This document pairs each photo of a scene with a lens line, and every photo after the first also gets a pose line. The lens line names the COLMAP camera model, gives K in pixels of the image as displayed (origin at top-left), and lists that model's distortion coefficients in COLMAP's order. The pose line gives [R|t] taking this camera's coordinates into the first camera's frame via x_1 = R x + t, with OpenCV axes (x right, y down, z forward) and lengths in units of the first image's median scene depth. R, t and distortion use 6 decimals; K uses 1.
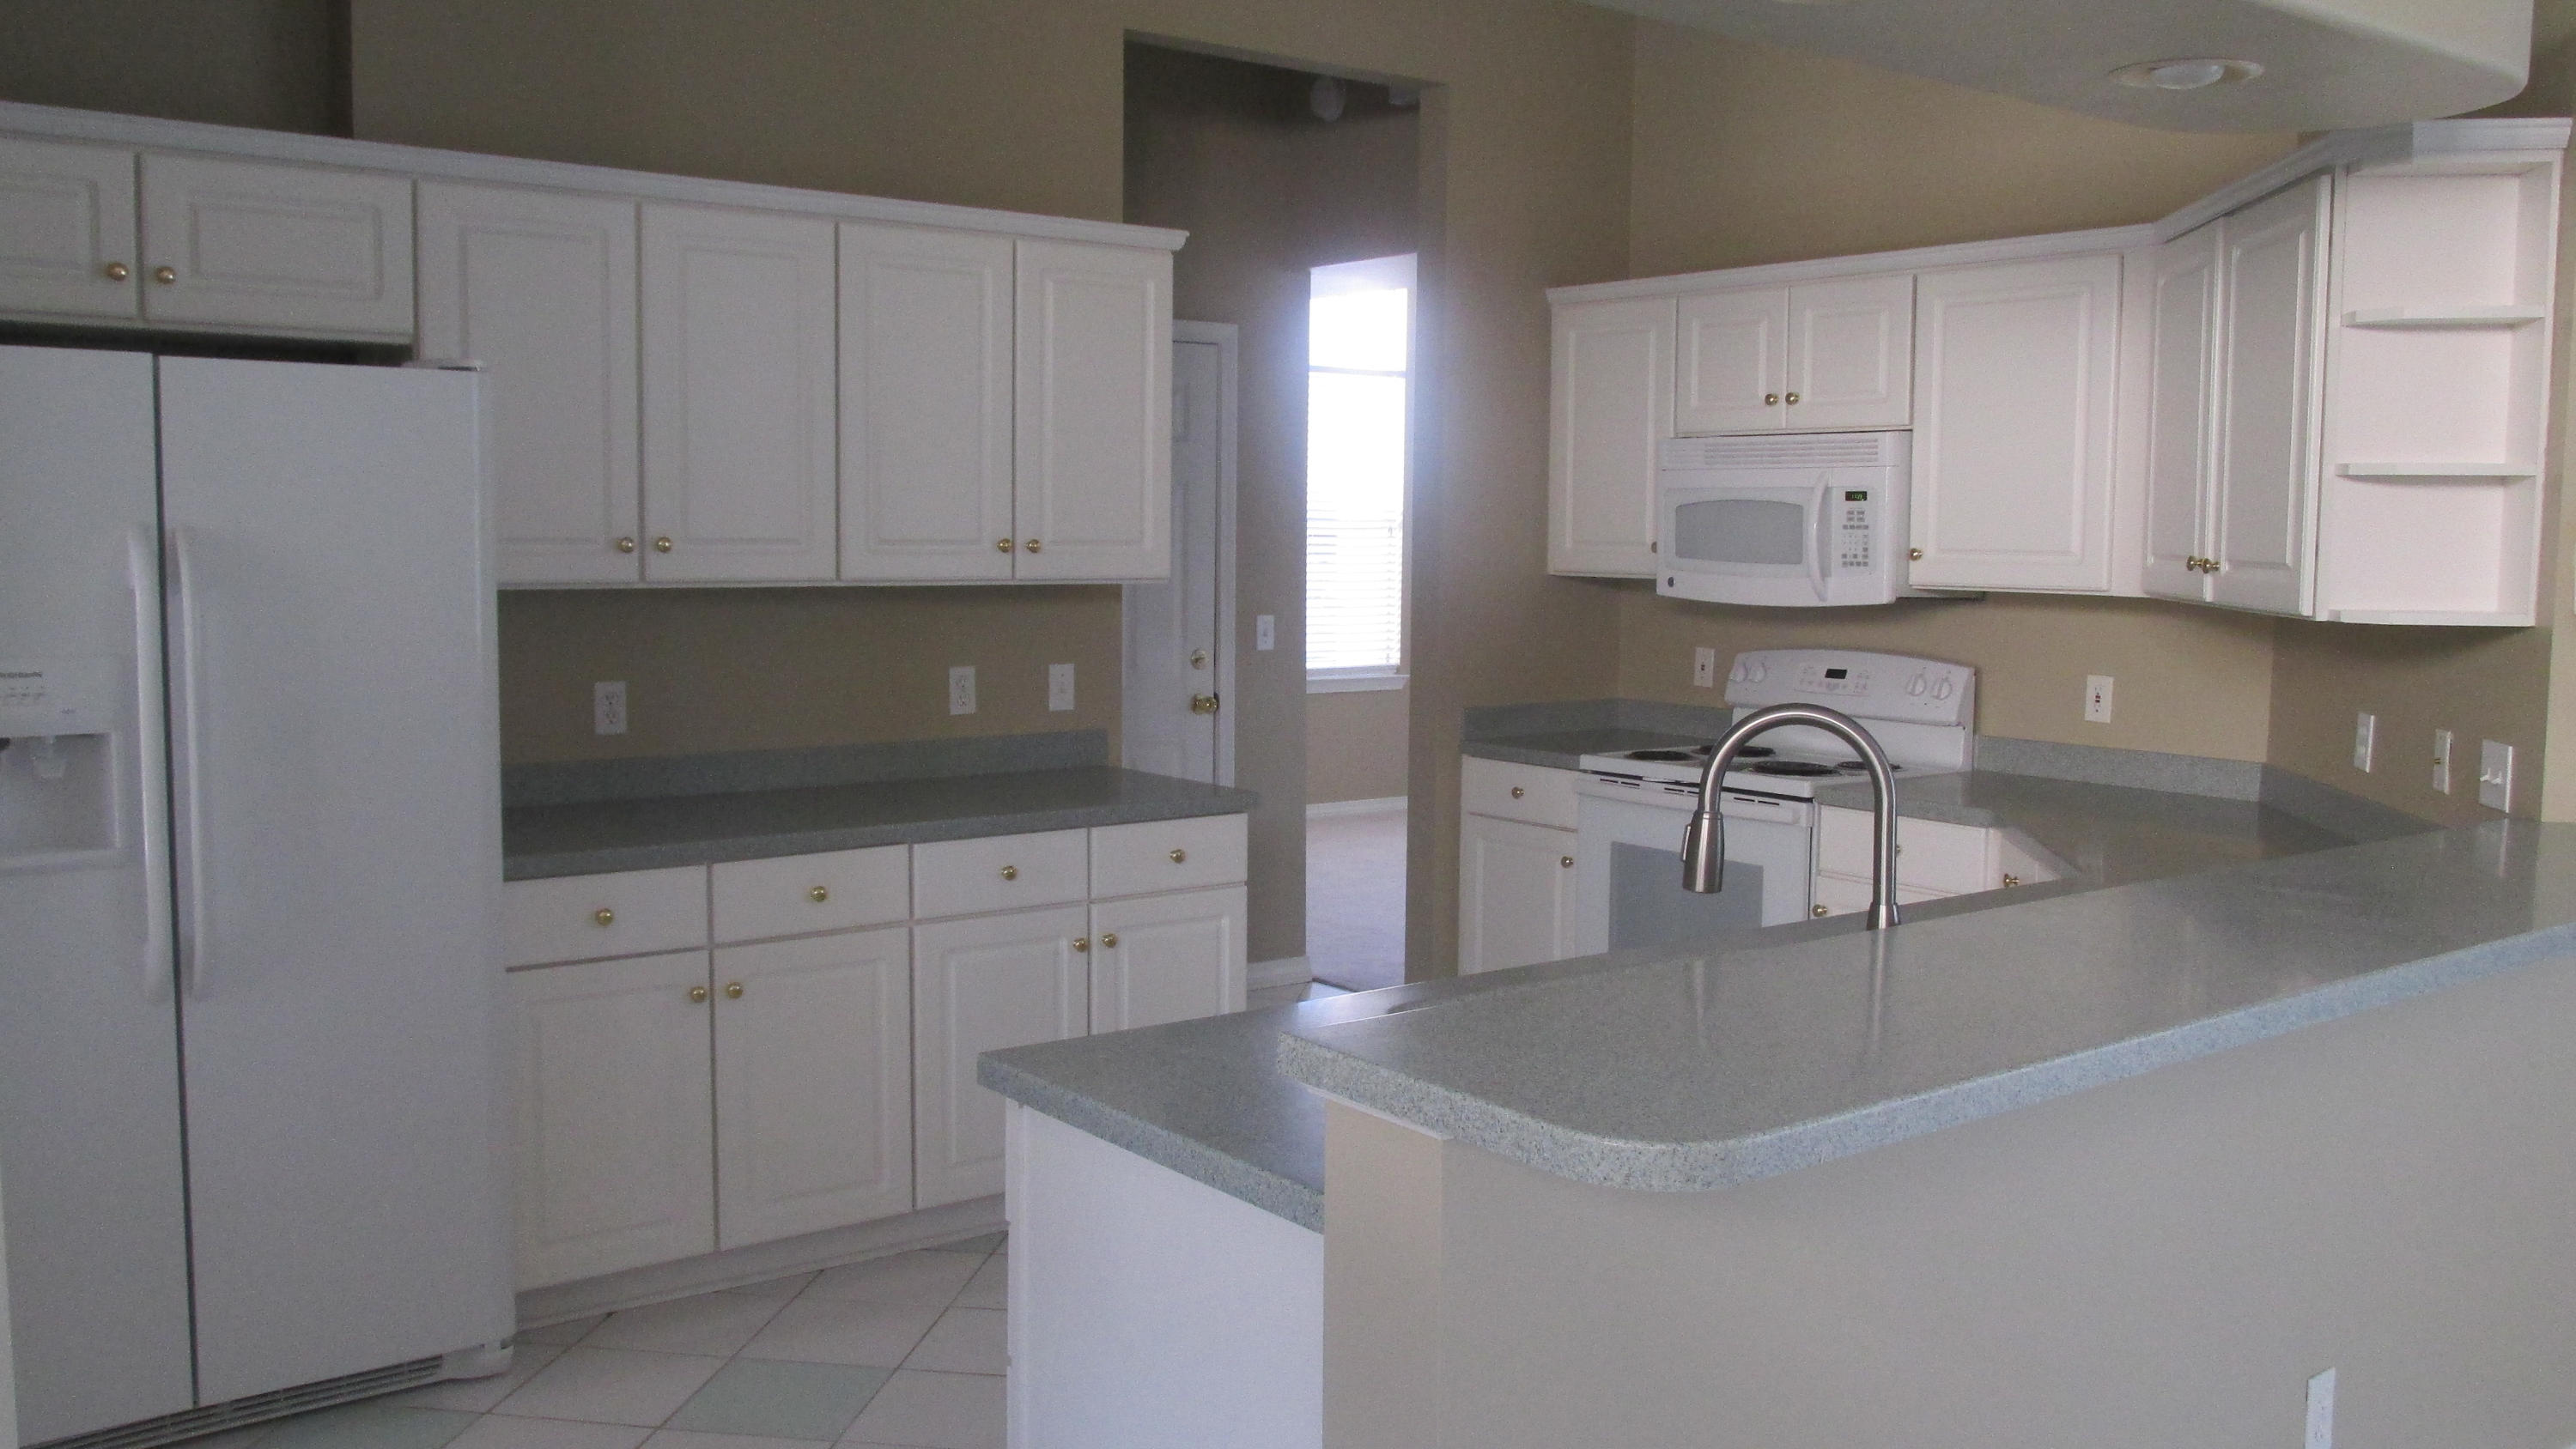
lens RADIAL K [[2168.6, 0, 1284.6], [0, 2168.6, 734.3], [0, 0, 1]] dist [-0.027732, 0.009594]
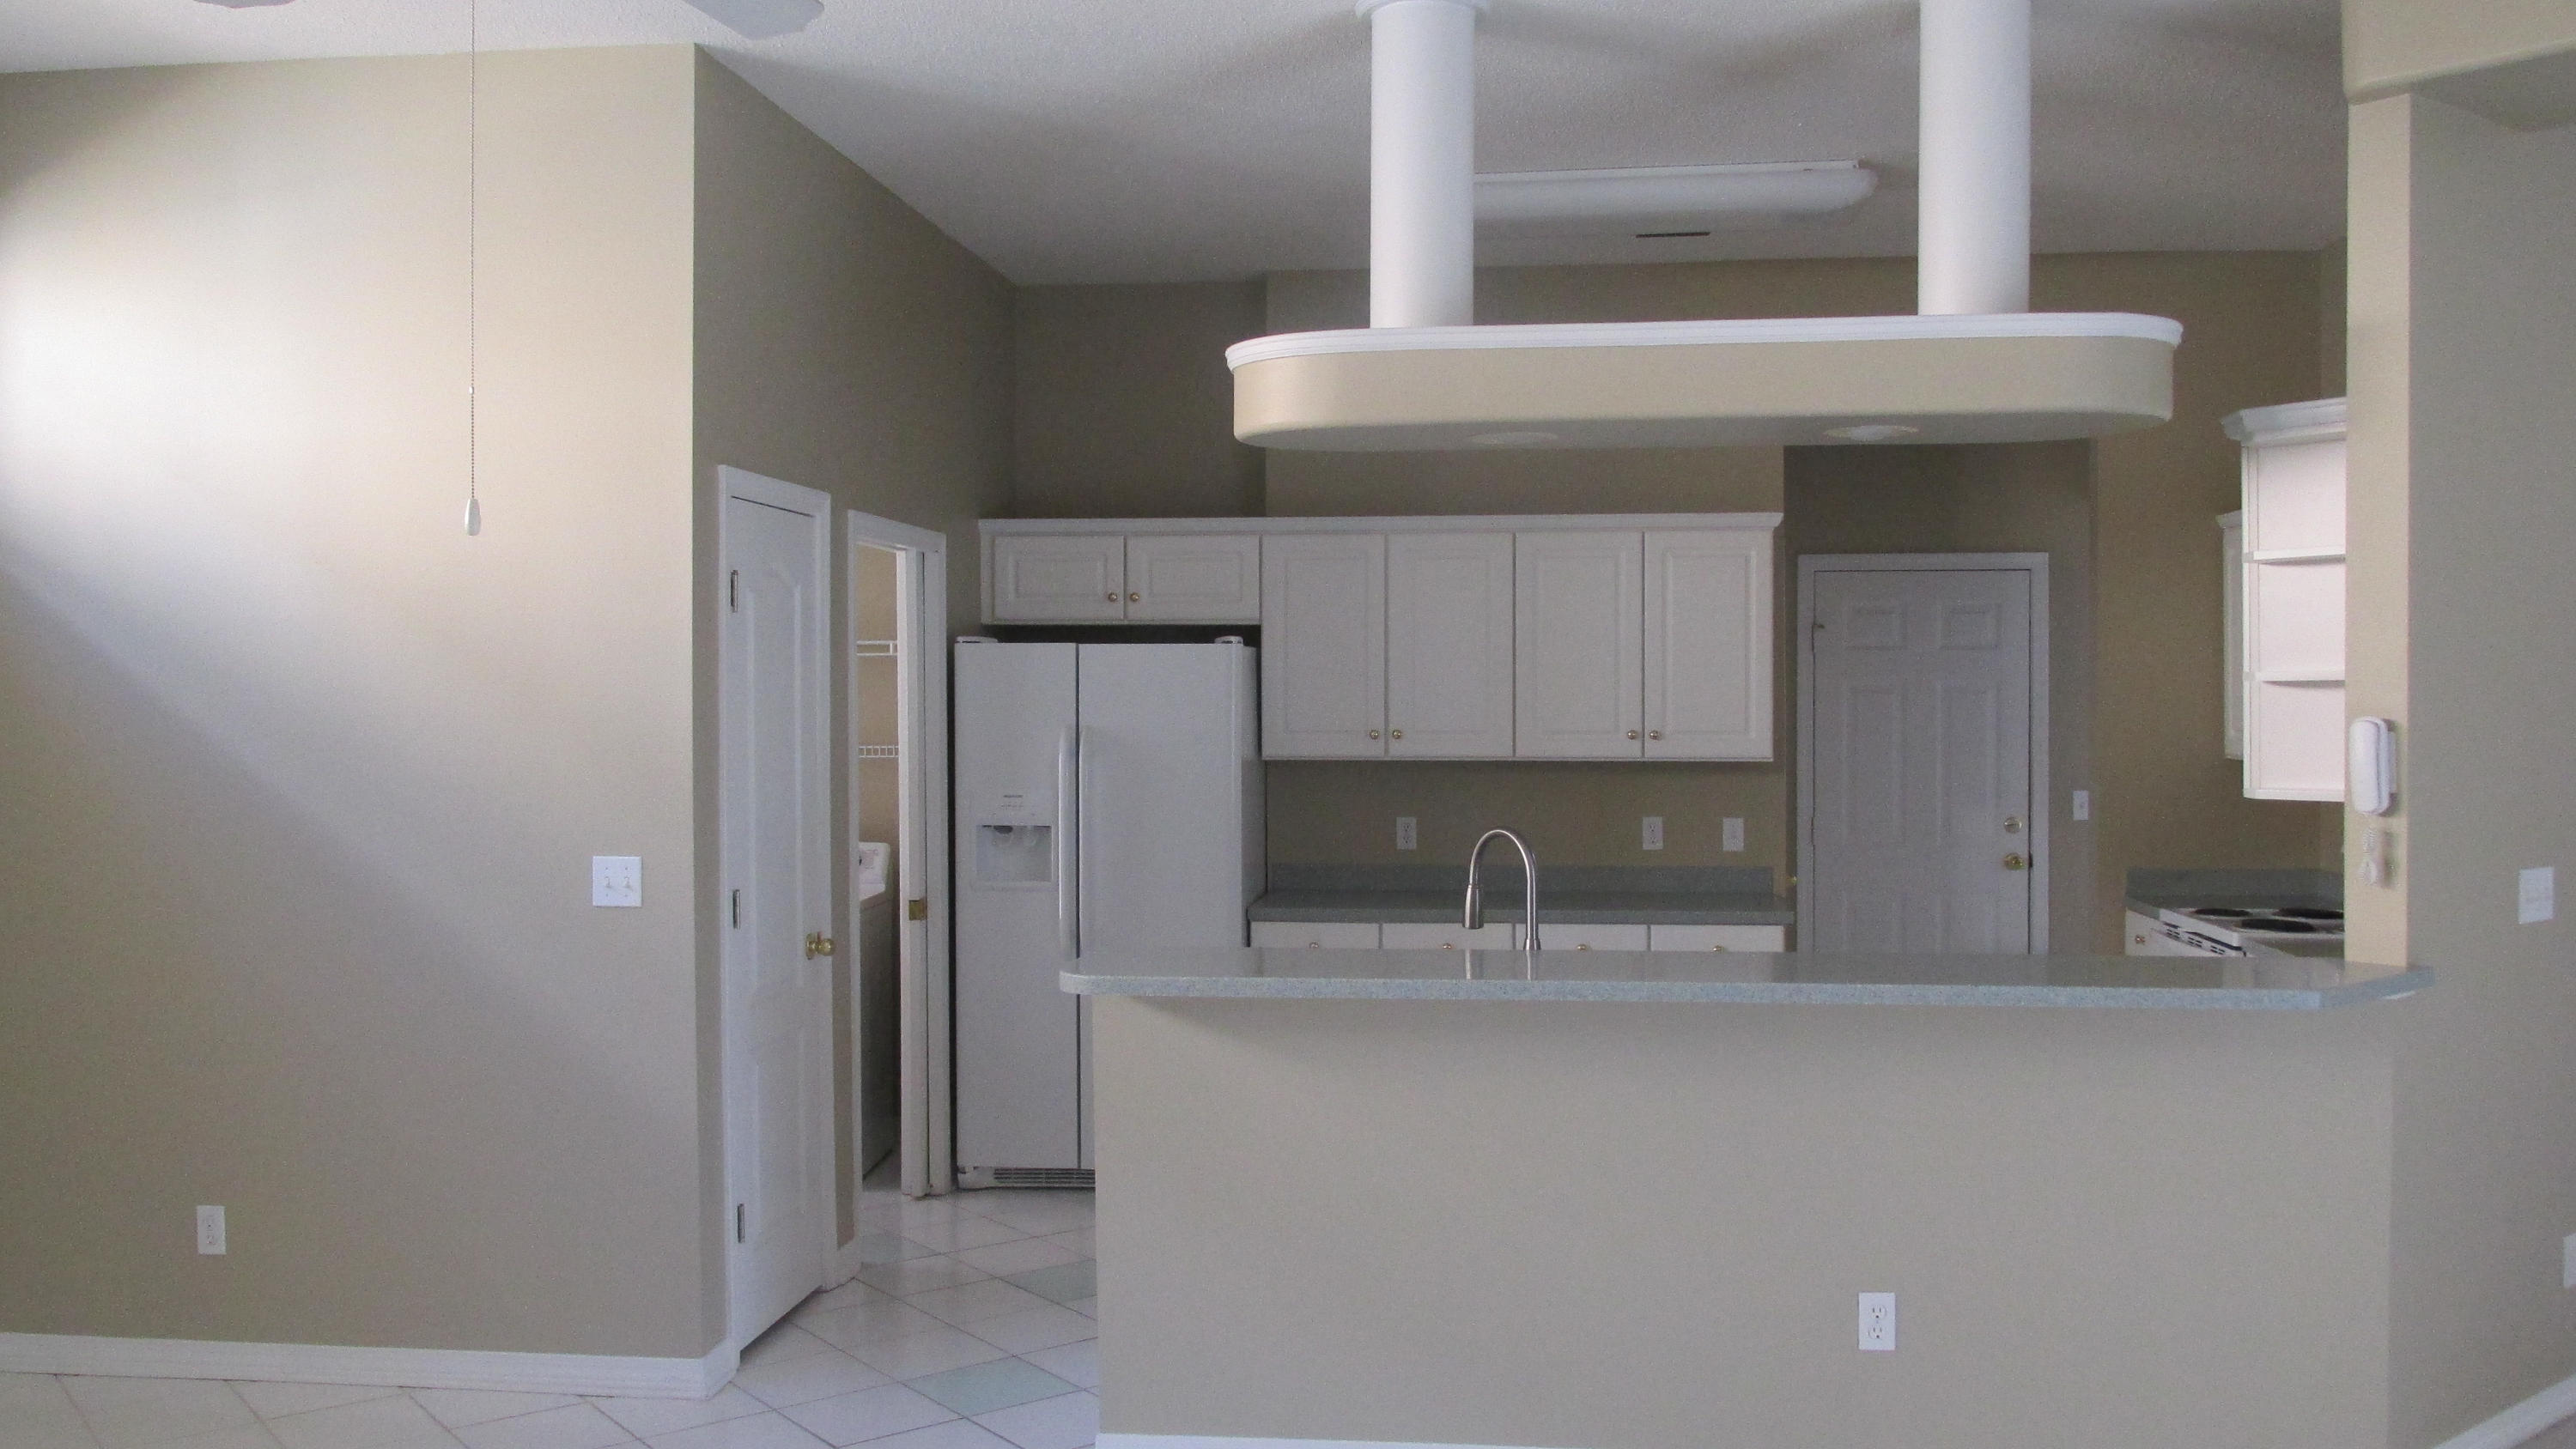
lens RADIAL K [[2168.6, 0, 1284.6], [0, 2168.6, 734.3], [0, 0, 1]] dist [-0.027732, 0.009594]
pose [[0.709895, 0.000097, -0.704307, 0.792717], [-0.059248, 0.996464, -0.059580, 0.016712], [0.701811, 0.084024, 0.707391, -0.237605]]
